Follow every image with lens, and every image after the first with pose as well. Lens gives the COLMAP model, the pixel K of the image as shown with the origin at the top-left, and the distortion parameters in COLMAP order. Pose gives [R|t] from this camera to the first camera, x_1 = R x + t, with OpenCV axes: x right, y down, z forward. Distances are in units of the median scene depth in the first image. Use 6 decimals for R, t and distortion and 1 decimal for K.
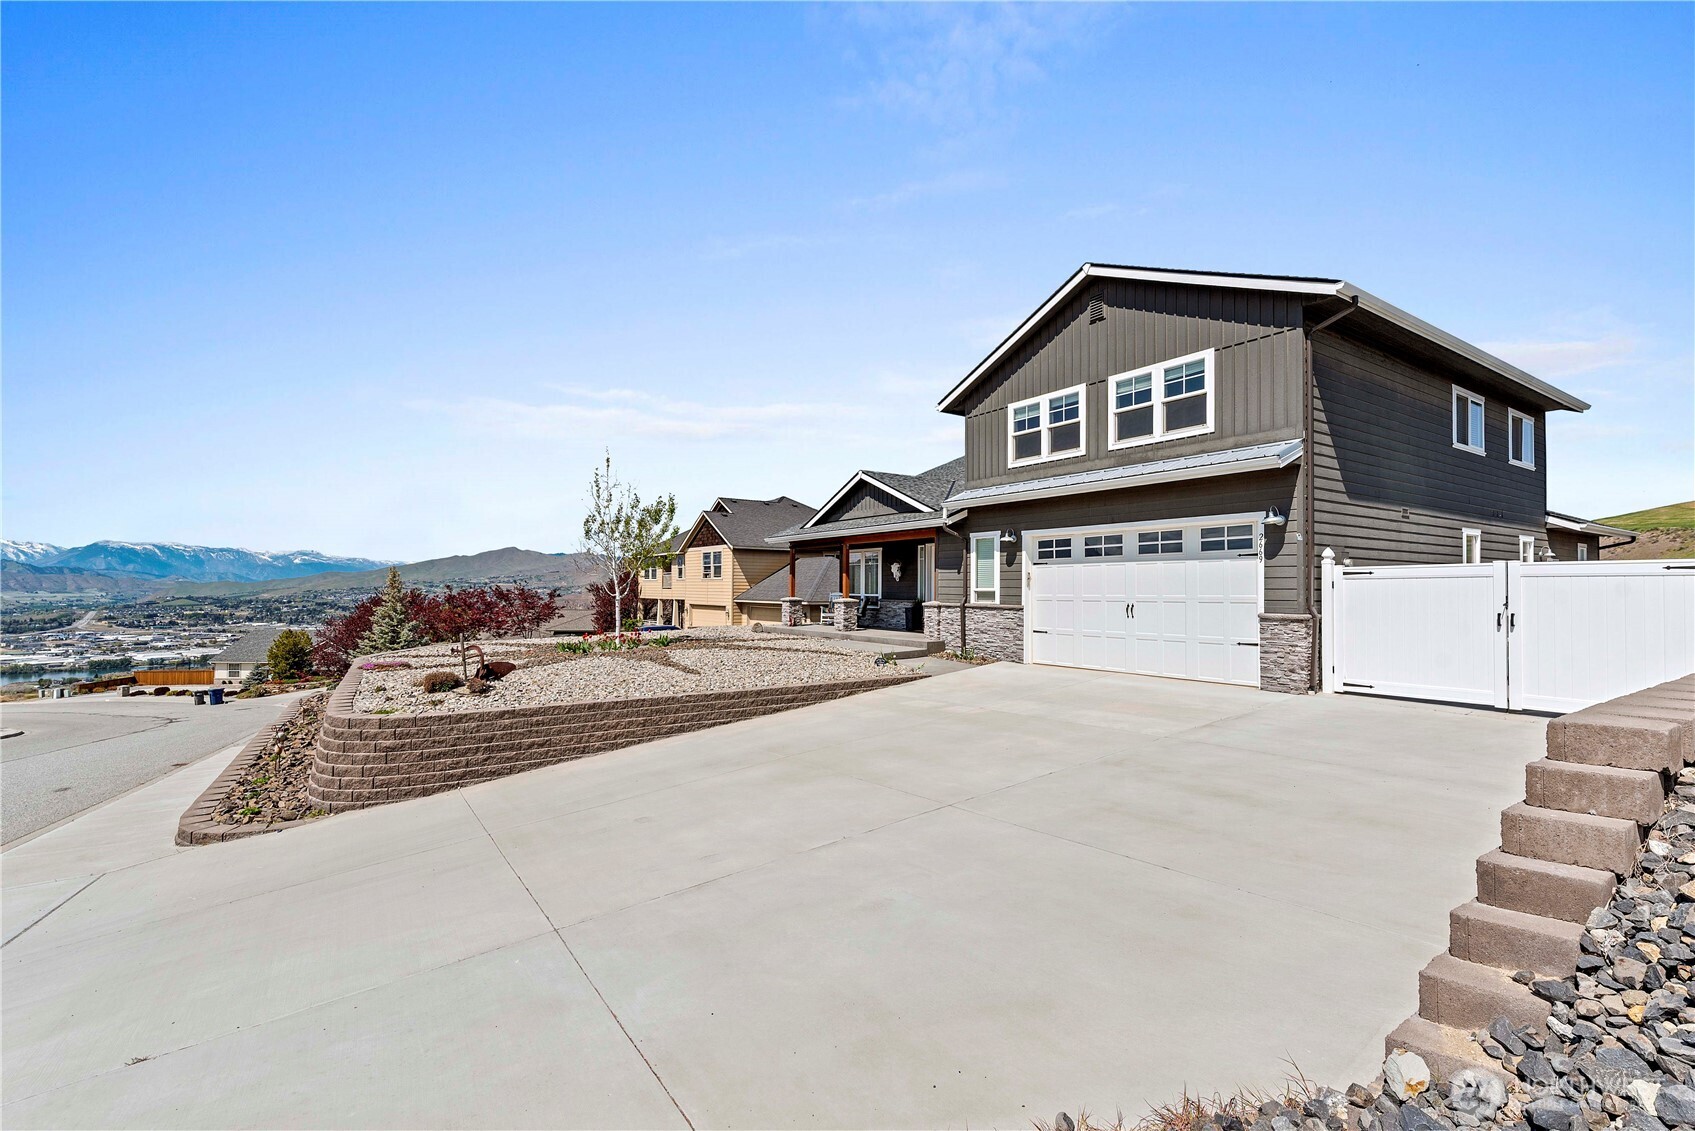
lens RADIAL K [[740.0, 0, 920.1], [0, 740.0, 576.9], [0, 0, 1]] dist [0.004608, -0.001313]
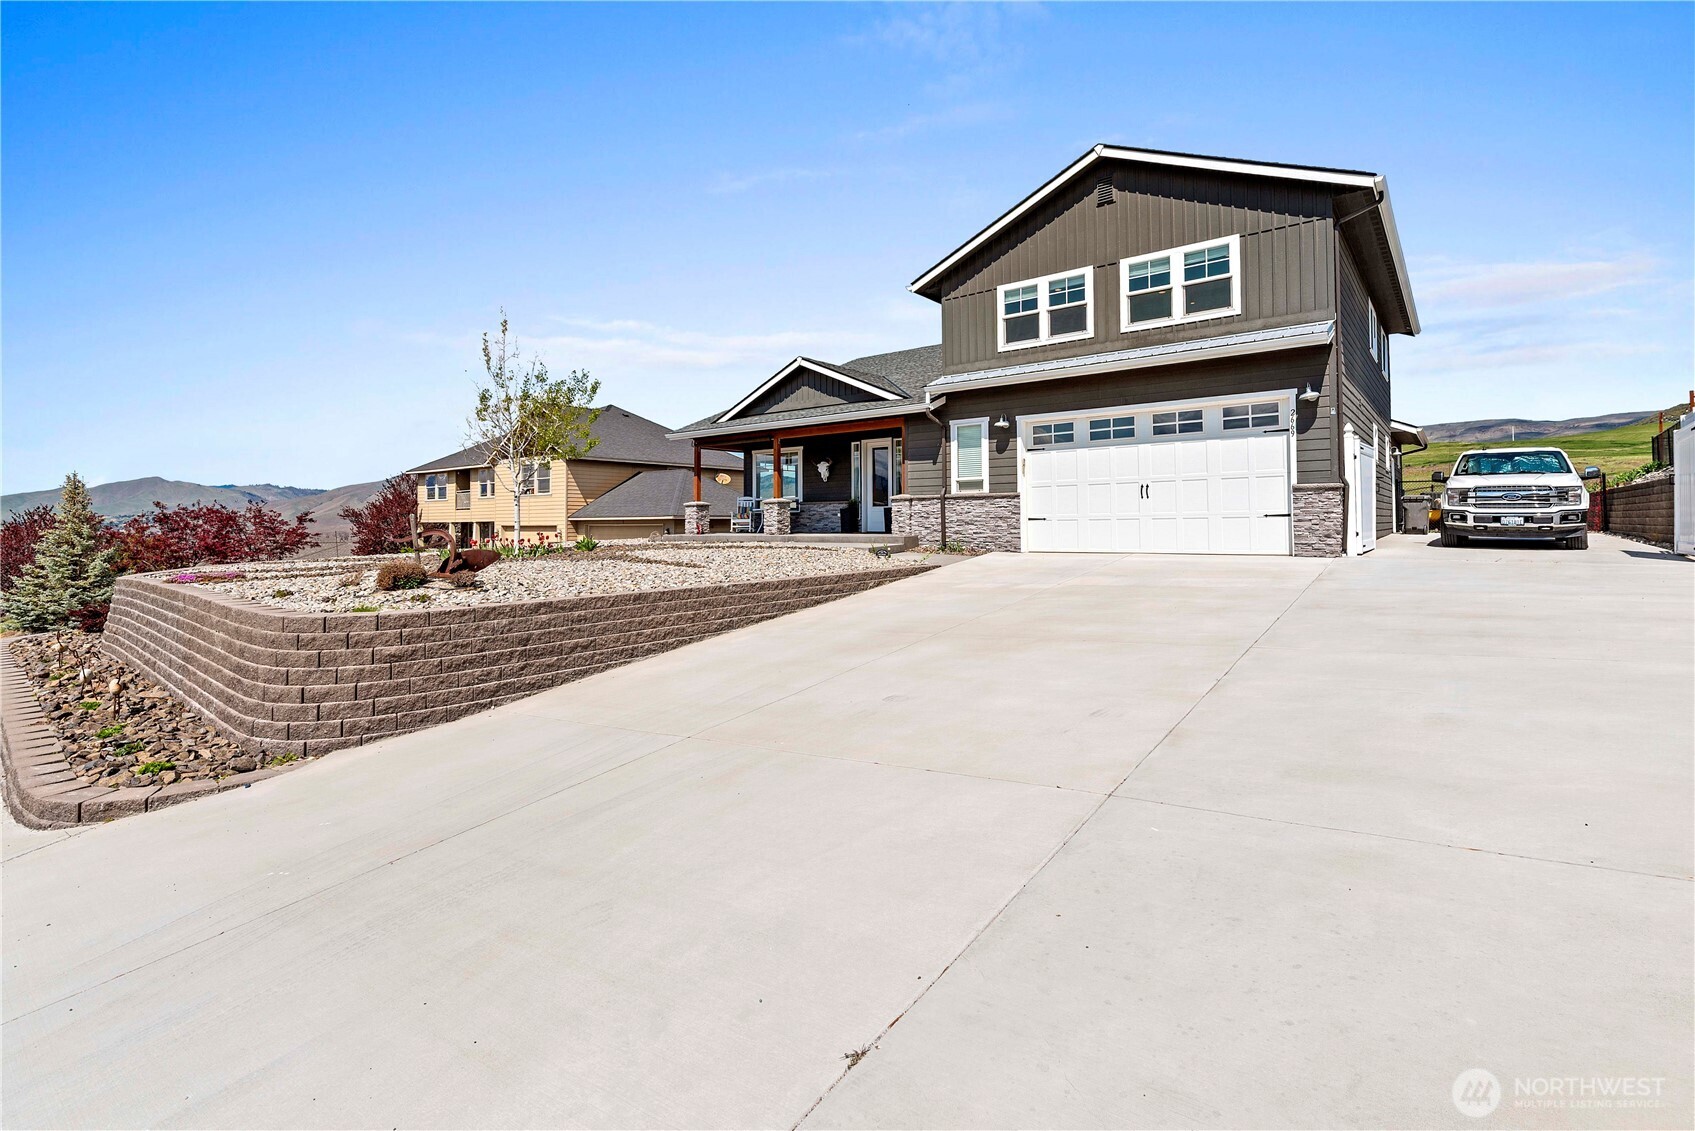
lens RADIAL K [[740.0, 0, 925.3], [0, 740.0, 505.1], [0, 0, 1]] dist [0.004608, -0.001313]
pose [[0.952859, -0.008568, 0.303293, -0.281250], [0.010738, 0.999927, -0.005485, 0.060787], [-0.303224, 0.008483, 0.952881, 0.113071]]
